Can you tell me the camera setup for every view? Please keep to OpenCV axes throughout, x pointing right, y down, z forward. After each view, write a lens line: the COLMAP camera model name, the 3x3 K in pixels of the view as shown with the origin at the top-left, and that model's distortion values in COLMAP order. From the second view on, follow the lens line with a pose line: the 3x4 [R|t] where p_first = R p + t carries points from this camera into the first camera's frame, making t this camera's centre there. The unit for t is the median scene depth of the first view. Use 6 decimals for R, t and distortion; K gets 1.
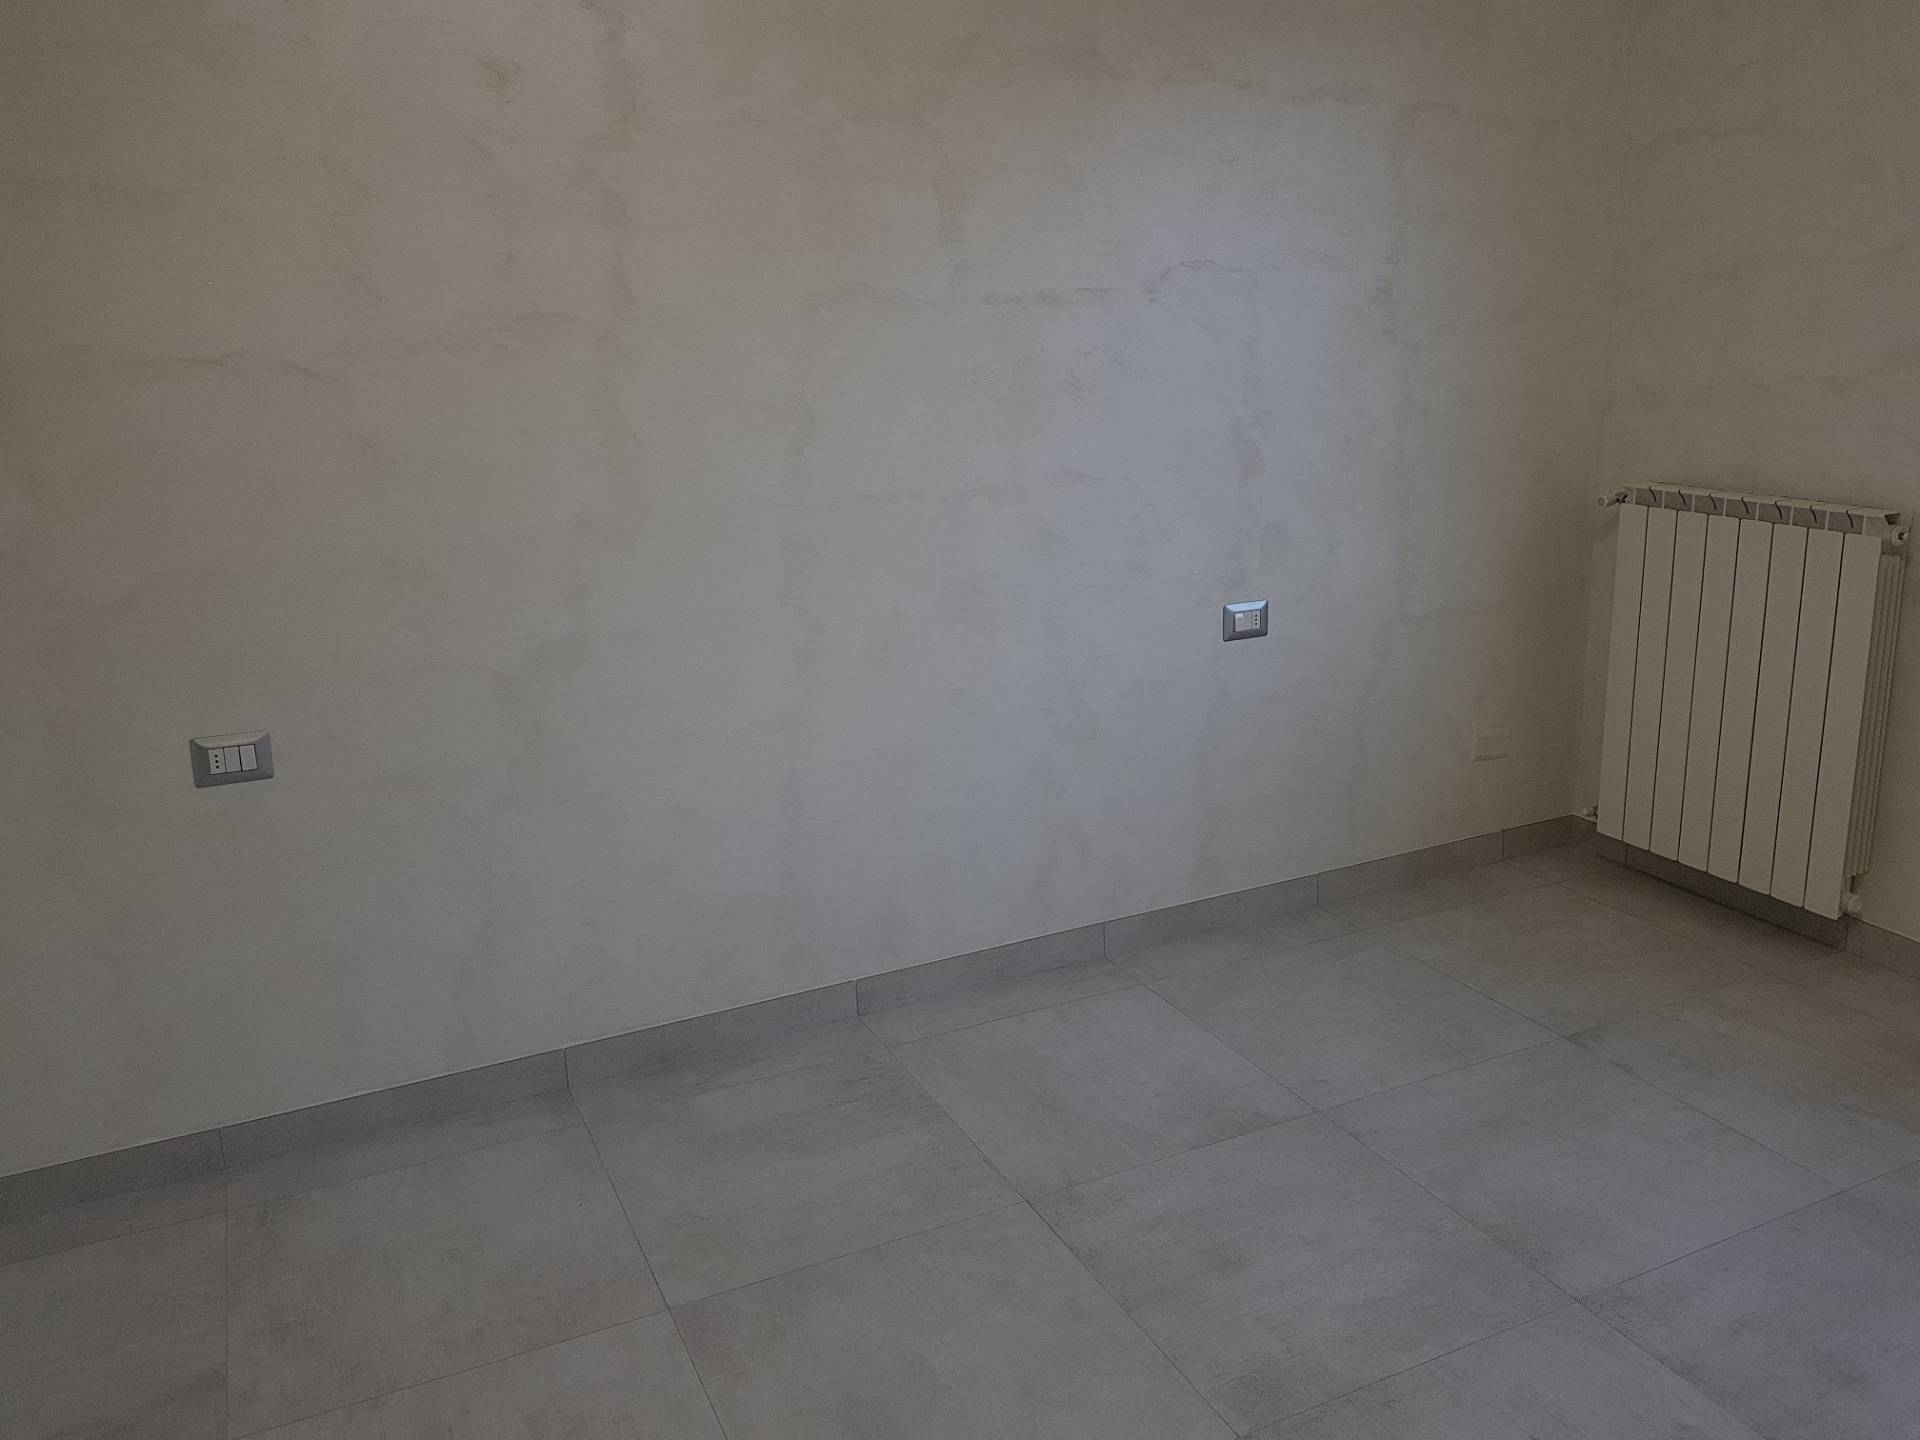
lens RADIAL K [[1520.9, 0, 992.2], [0, 1520.9, 658.6], [0, 0, 1]] dist [0.006872, -0.012916]
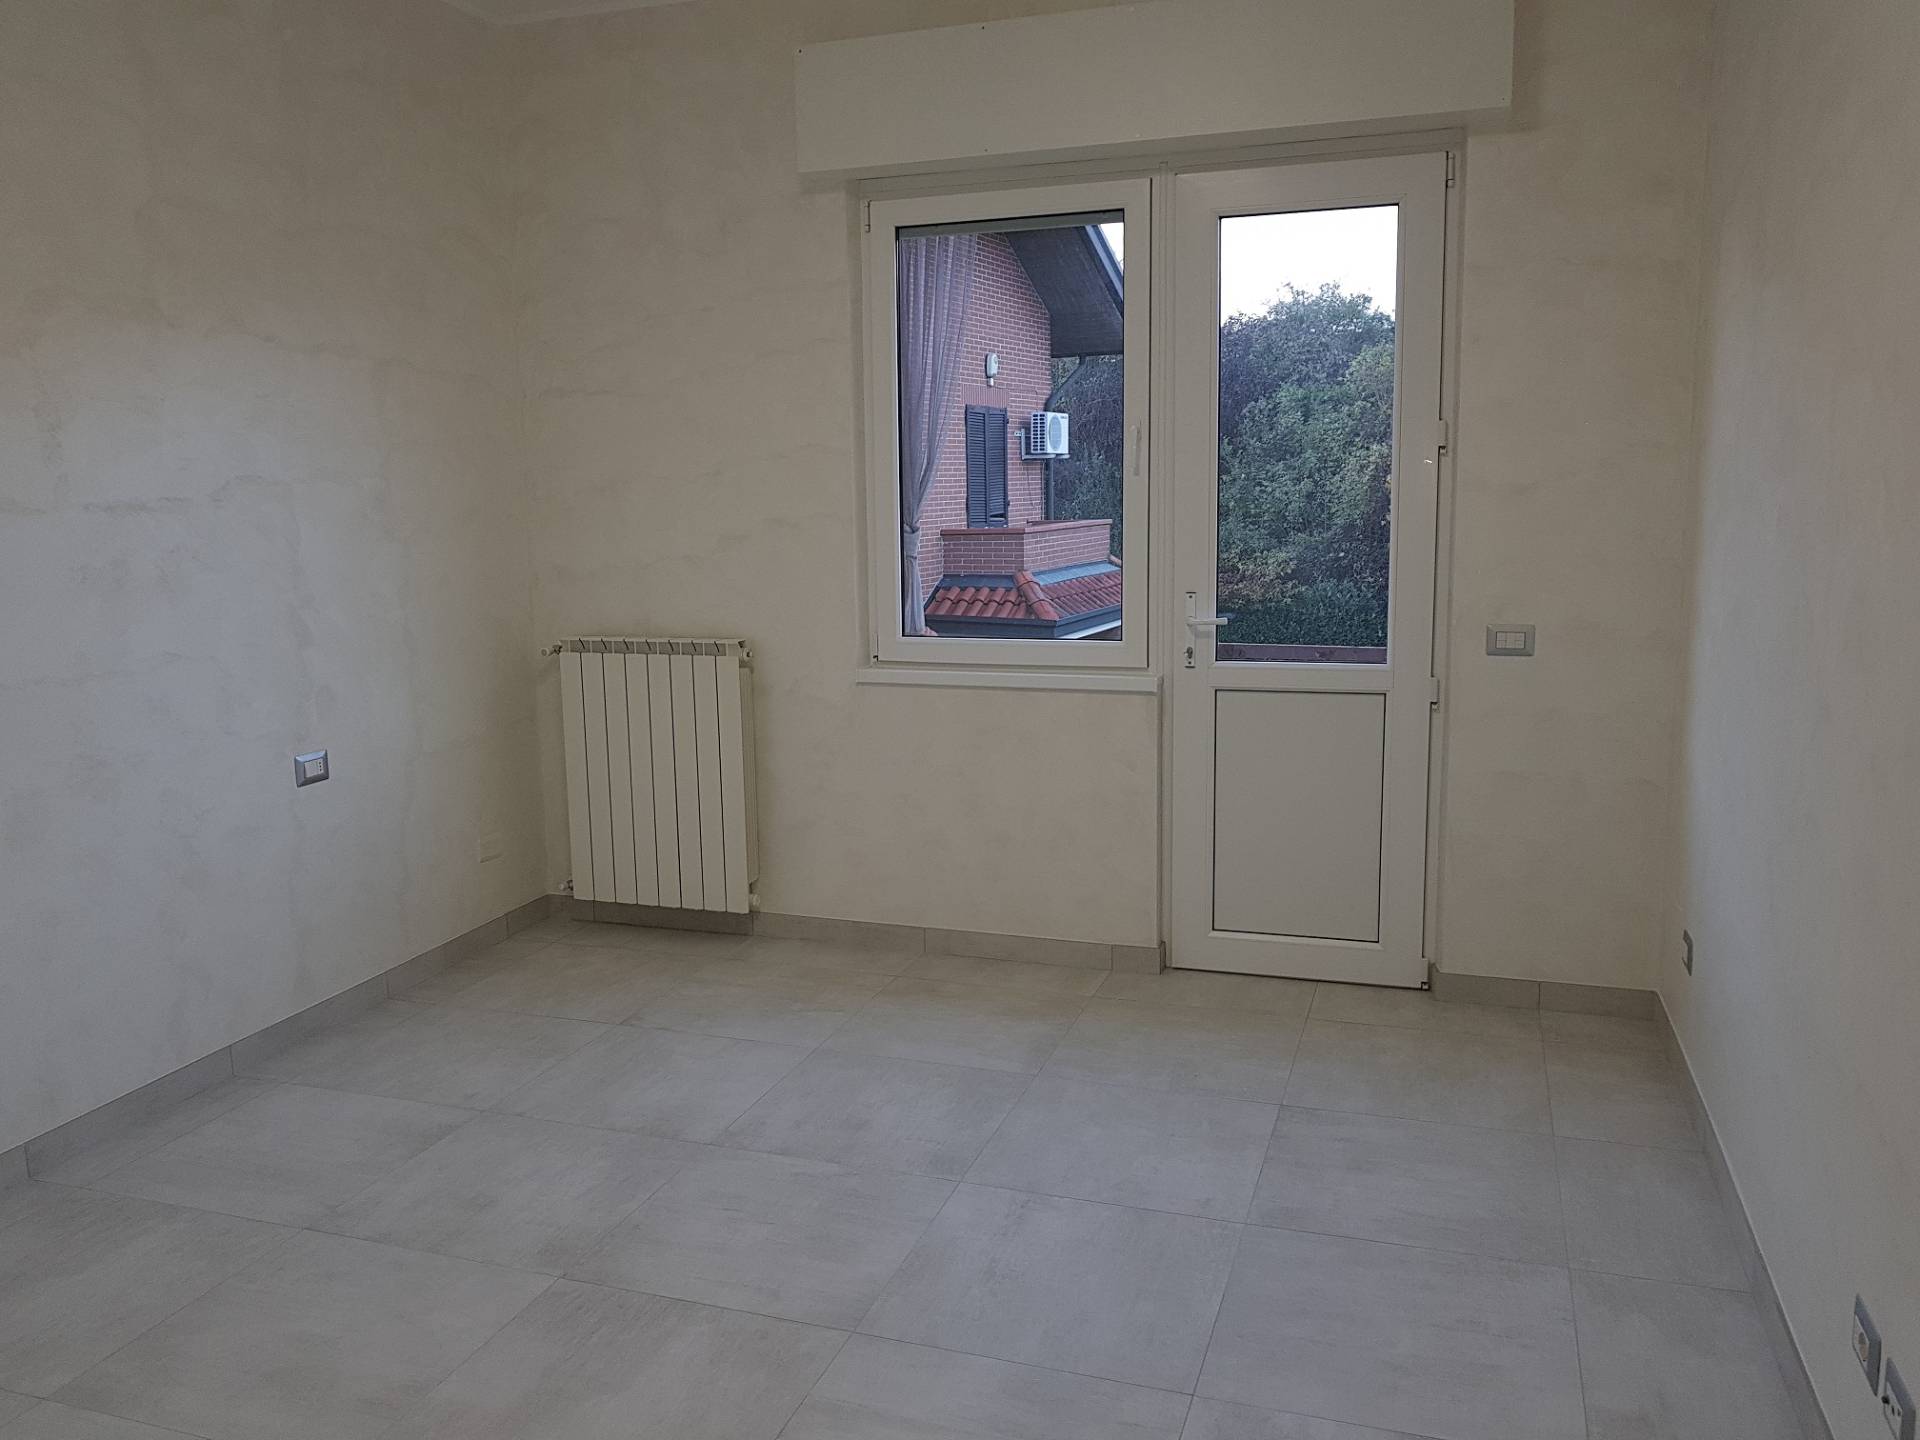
lens RADIAL K [[1520.9, 0, 959.8], [0, 1520.9, 720.0], [0, 0, 1]] dist [0.006872, -0.012916]
pose [[0.699957, -0.104566, 0.706488, -0.331269], [0.168804, 0.985417, -0.021394, 0.051370], [-0.693949, 0.134233, 0.707401, -0.222506]]
